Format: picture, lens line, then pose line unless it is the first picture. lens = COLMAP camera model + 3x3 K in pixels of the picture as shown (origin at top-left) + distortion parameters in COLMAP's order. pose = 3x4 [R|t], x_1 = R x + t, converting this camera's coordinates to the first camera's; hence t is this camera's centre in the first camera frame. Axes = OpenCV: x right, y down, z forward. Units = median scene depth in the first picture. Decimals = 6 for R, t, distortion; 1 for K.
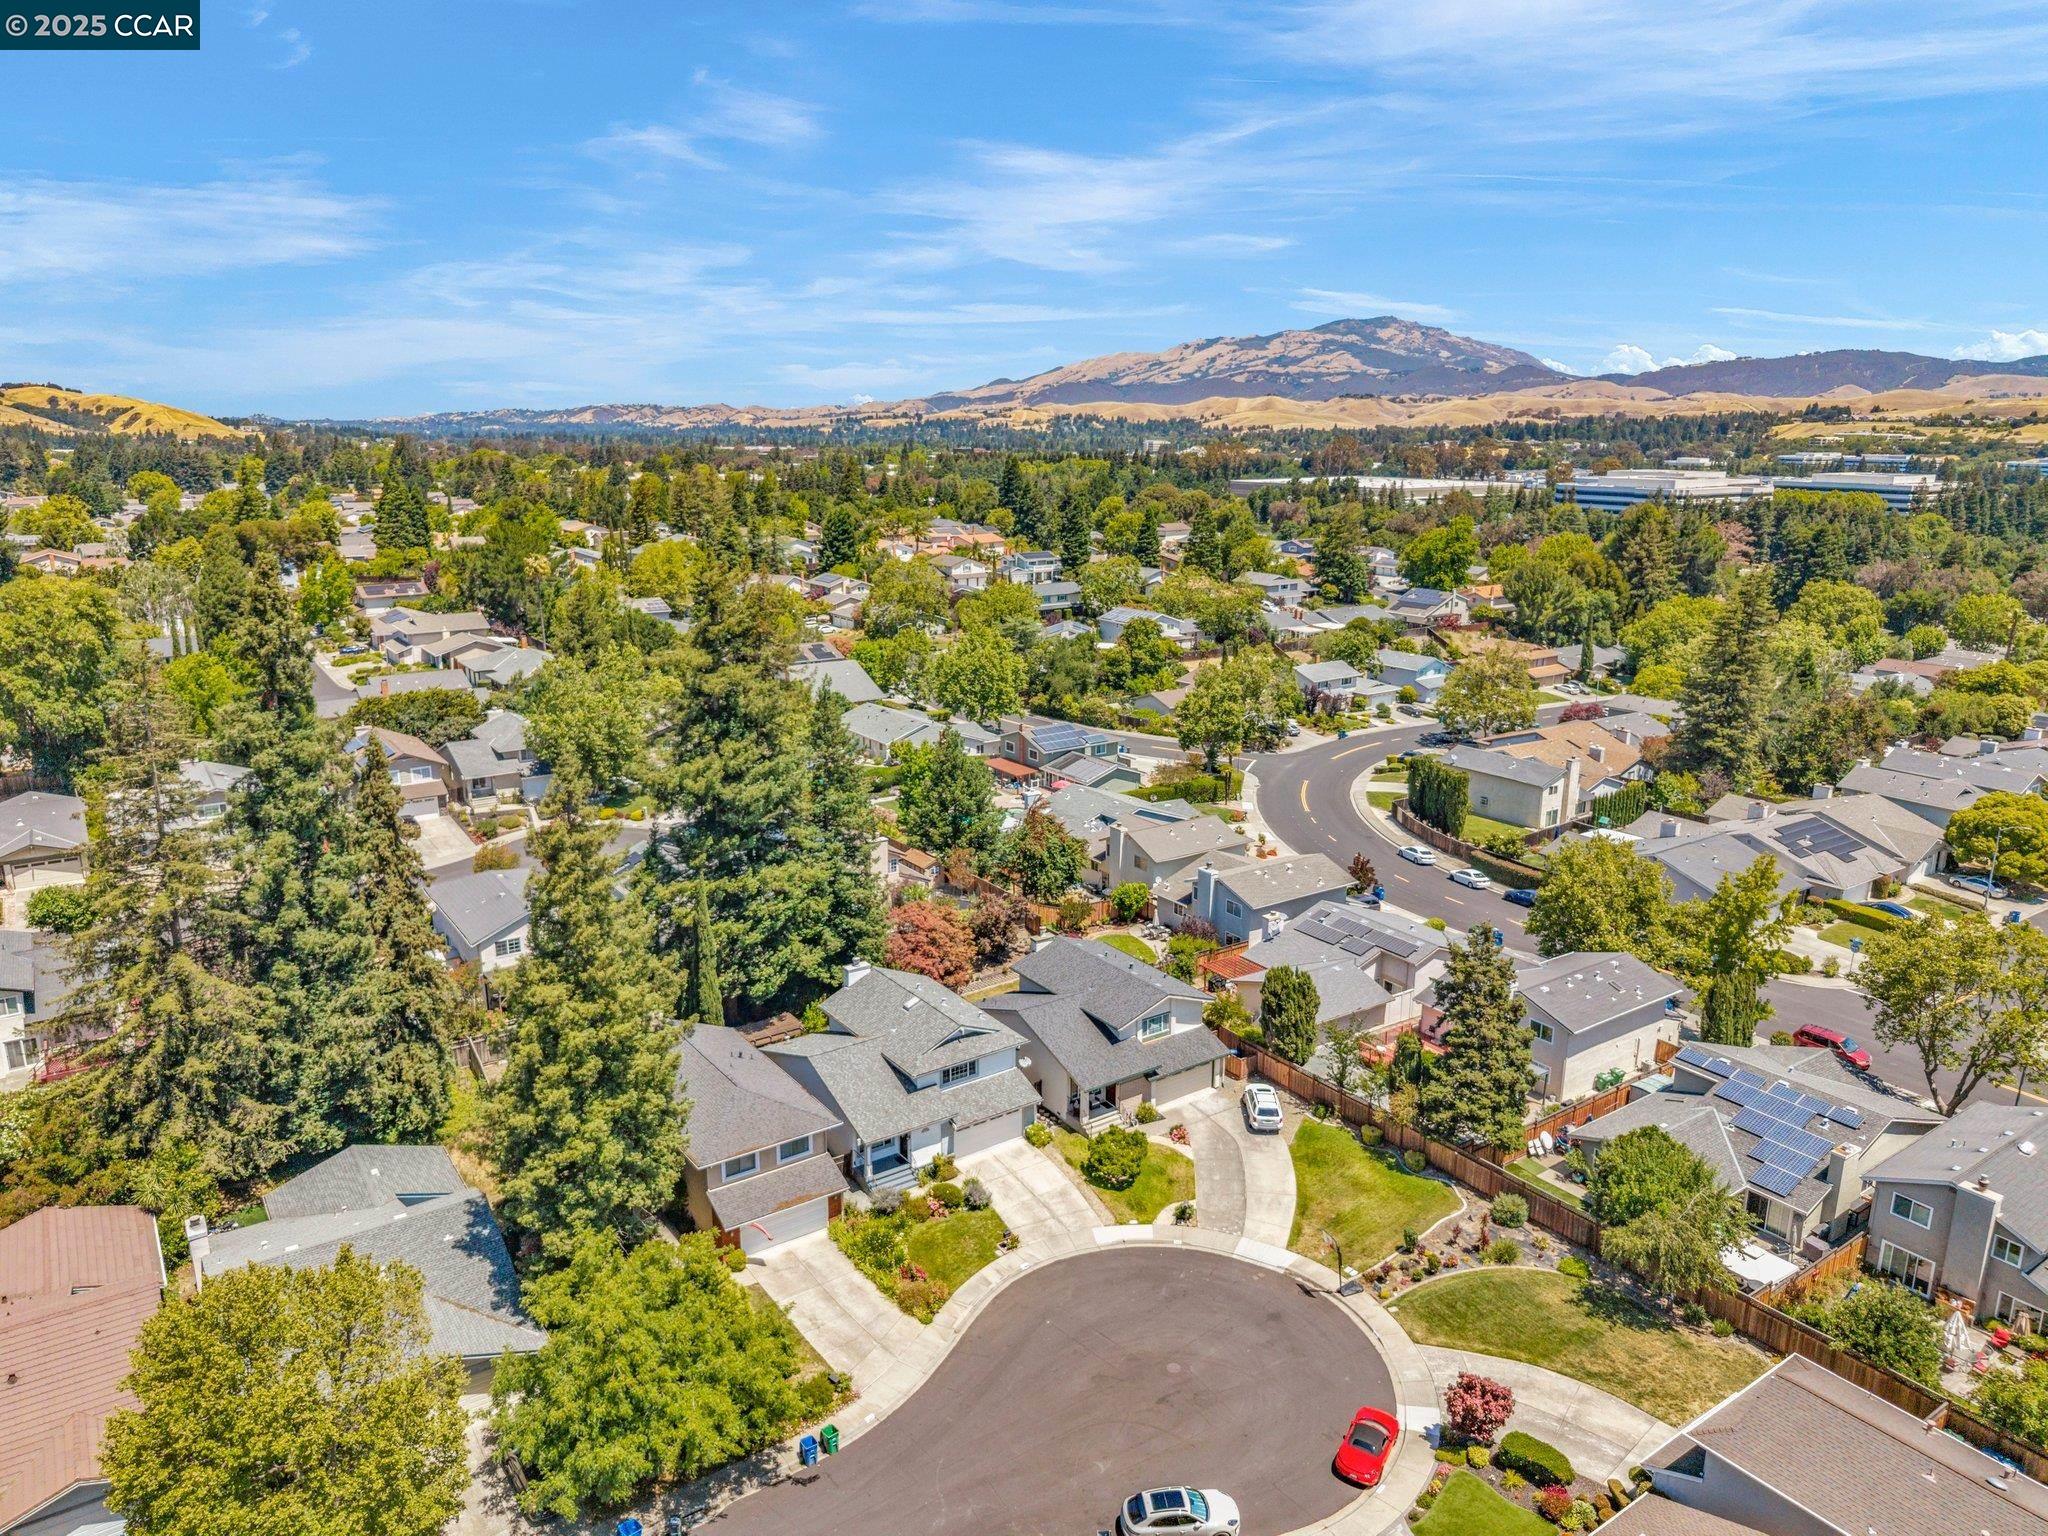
lens RADIAL K [[1388.9, 0, 1035.3], [0, 1388.9, 766.0], [0, 0, 1]] dist [-0.000133, -0.002712]
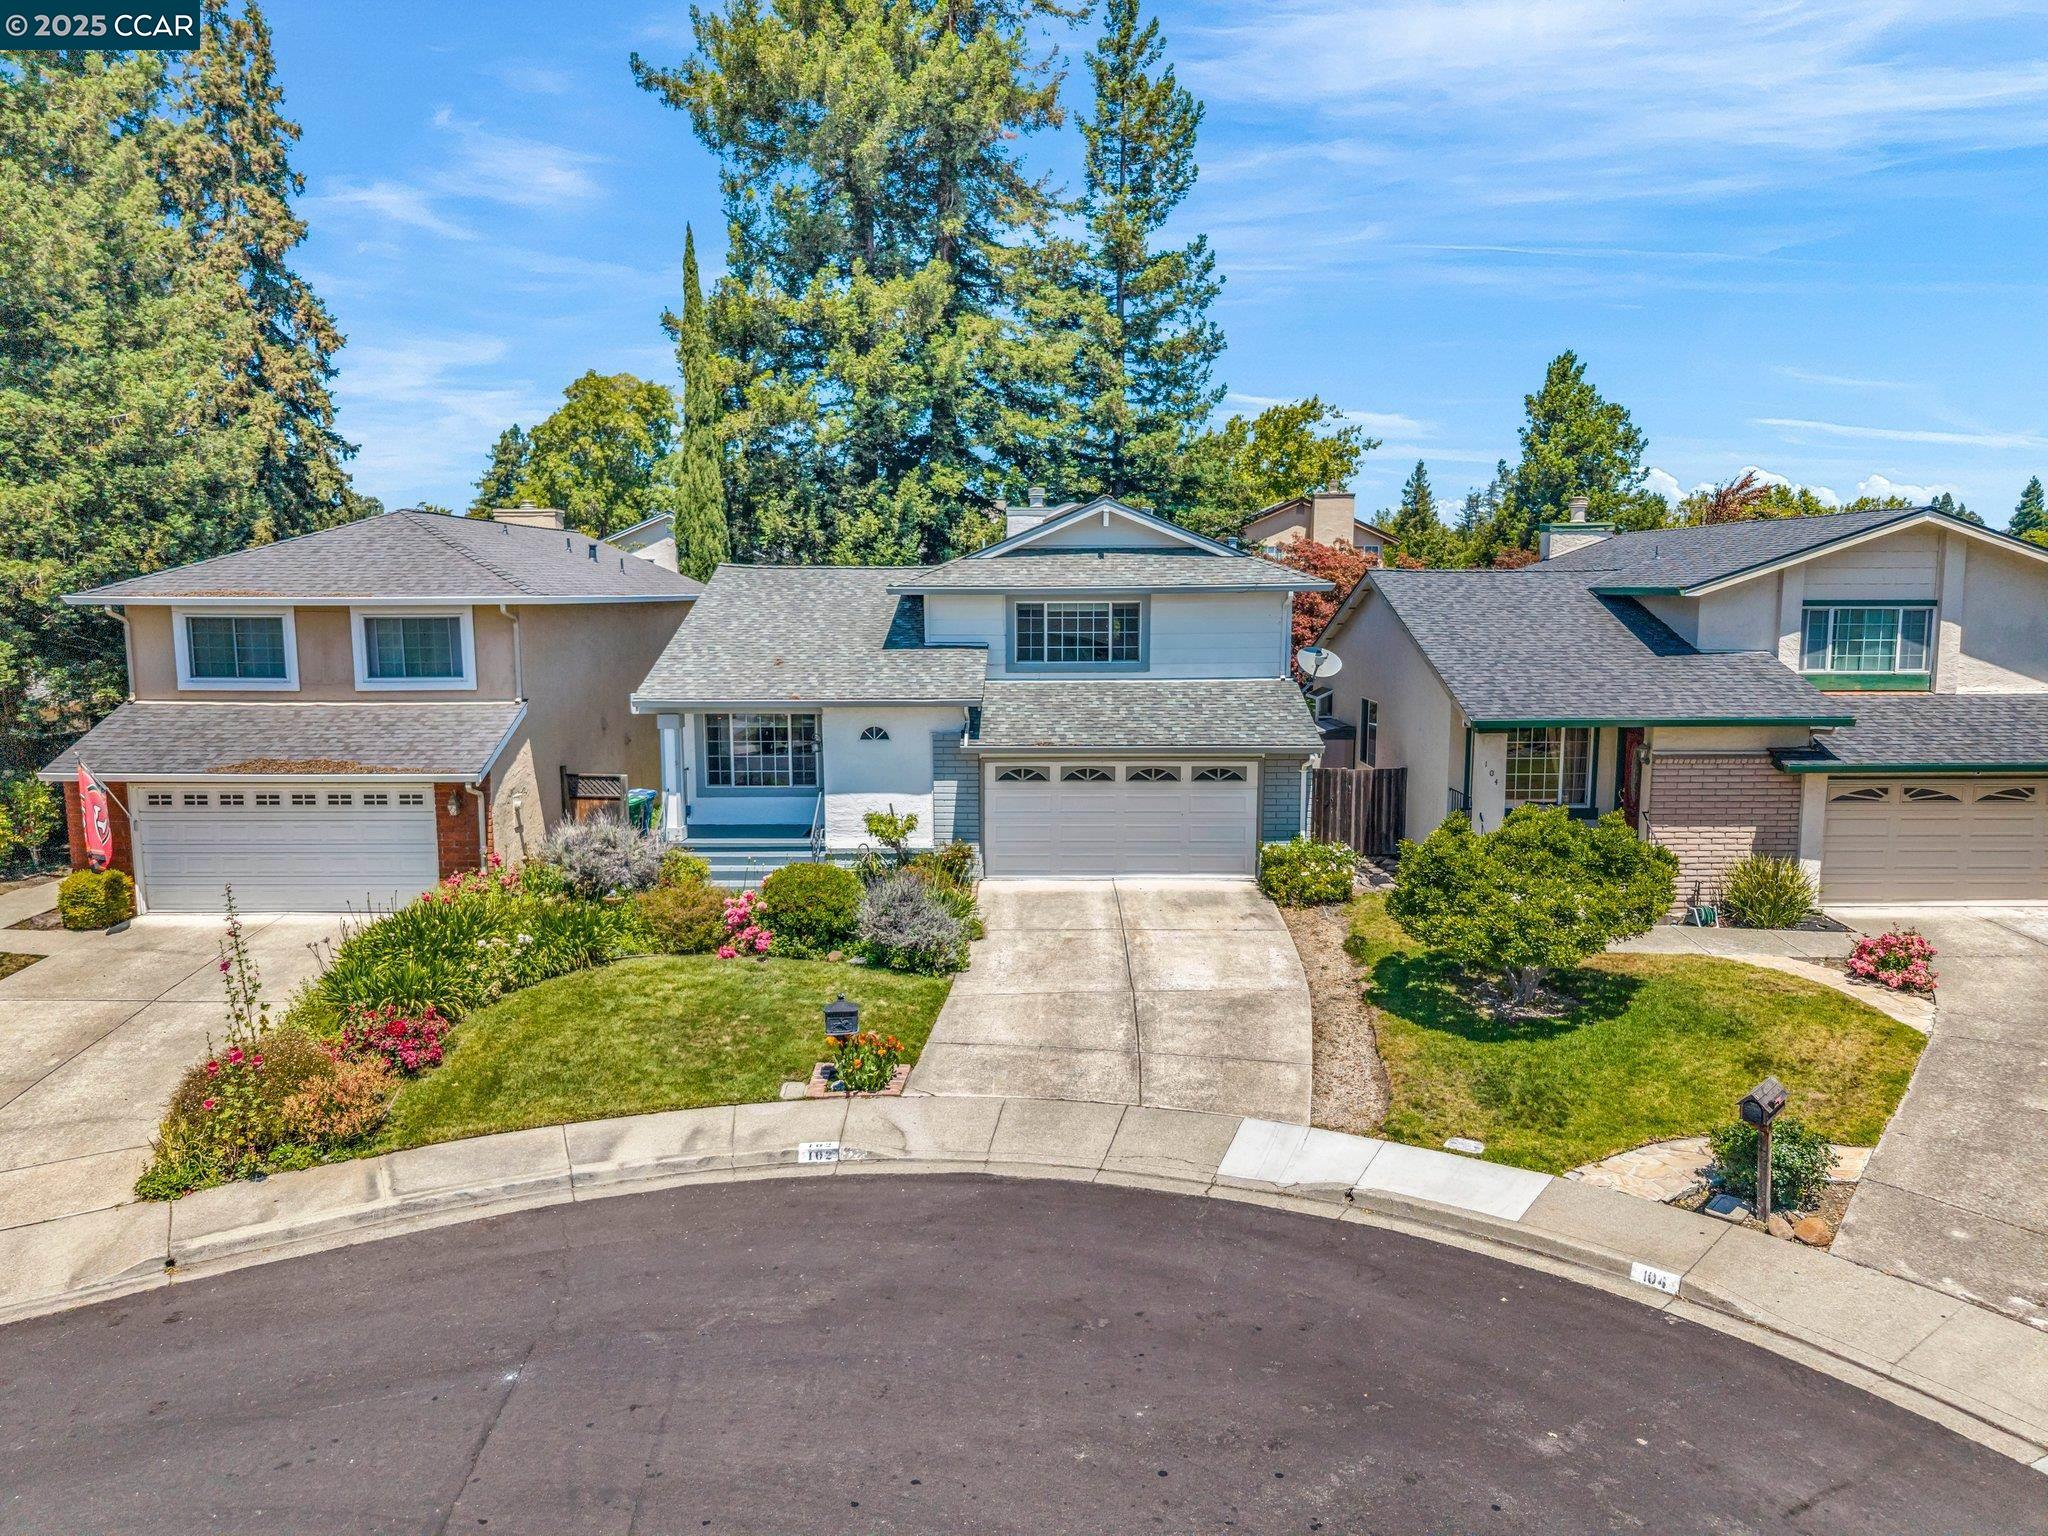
lens RADIAL K [[1388.9, 0, 1035.3], [0, 1388.9, 766.0], [0, 0, 1]] dist [-0.000133, -0.002712]
pose [[0.814148, 0.062611, -0.577272, 0.072737], [-0.134024, 0.987588, -0.081905, 0.165238], [0.564978, 0.144051, 0.812434, 0.439360]]
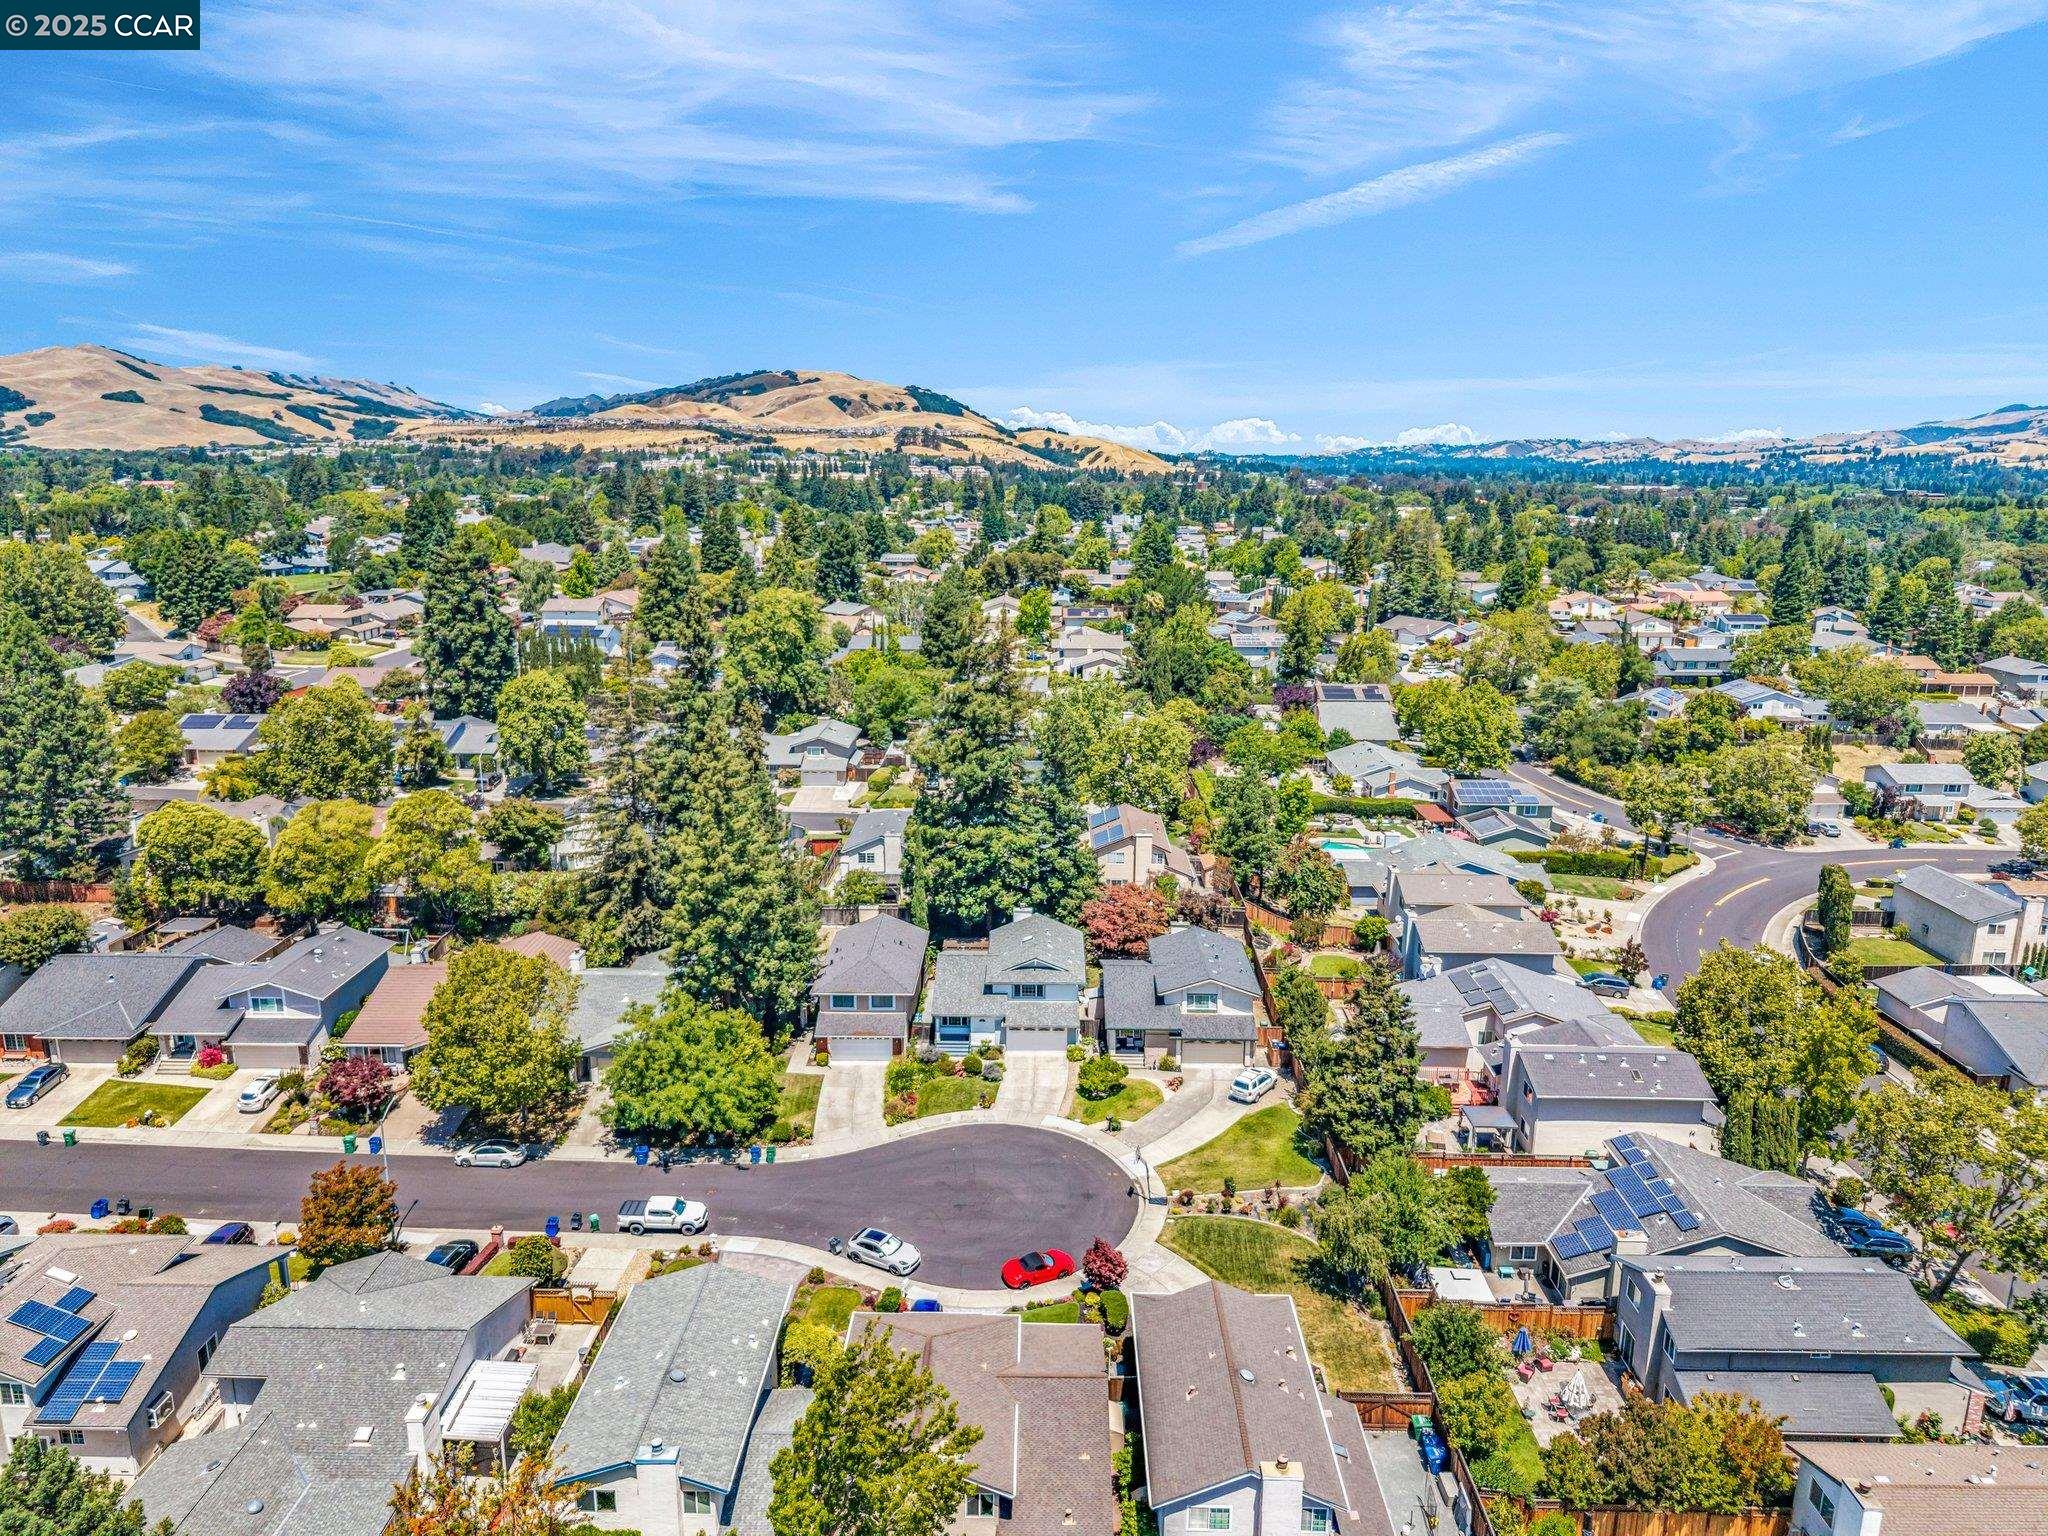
lens RADIAL K [[1401.6, 0, 1018.9], [0, 1401.6, 716.4], [0, 0, 1]] dist [0.001775, -0.000596]
pose [[0.800762, 0.109509, -0.588888, 0.427618], [-0.143610, 0.989570, -0.011260, -0.017708], [0.581513, 0.093587, 0.808136, -0.086514]]
